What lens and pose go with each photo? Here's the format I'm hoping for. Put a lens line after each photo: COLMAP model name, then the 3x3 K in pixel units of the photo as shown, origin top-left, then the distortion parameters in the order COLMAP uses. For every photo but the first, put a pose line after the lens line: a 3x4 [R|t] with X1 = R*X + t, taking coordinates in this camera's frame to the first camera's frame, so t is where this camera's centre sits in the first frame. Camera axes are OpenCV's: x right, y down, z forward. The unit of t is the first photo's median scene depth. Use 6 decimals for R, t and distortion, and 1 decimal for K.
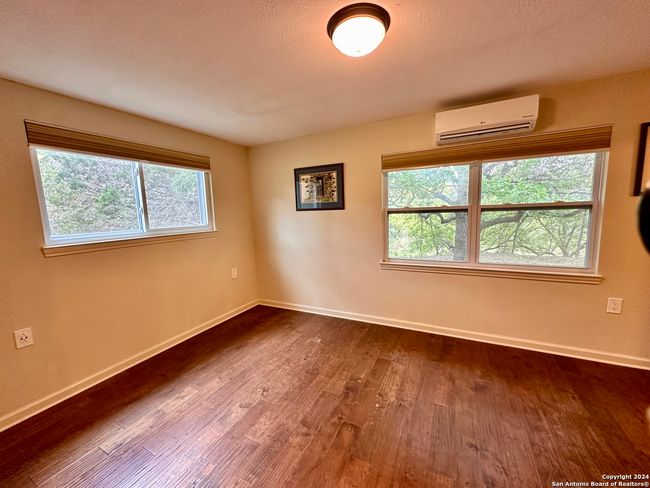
lens RADIAL K [[260.9, 0, 326.0], [0, 260.9, 244.3], [0, 0, 1]] dist [0.000352, 0.000441]
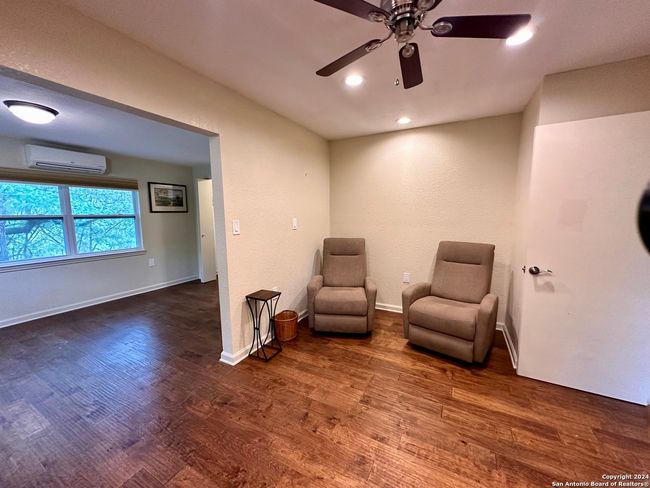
lens RADIAL K [[260.9, 0, 325.9], [0, 260.9, 244.5], [0, 0, 1]] dist [0.000352, 0.000441]
pose [[0.022611, -0.086900, 0.995960, -0.985259], [0.129012, 0.988139, 0.083288, 0.088095], [-0.991385, 0.126608, 0.033554, -0.513770]]
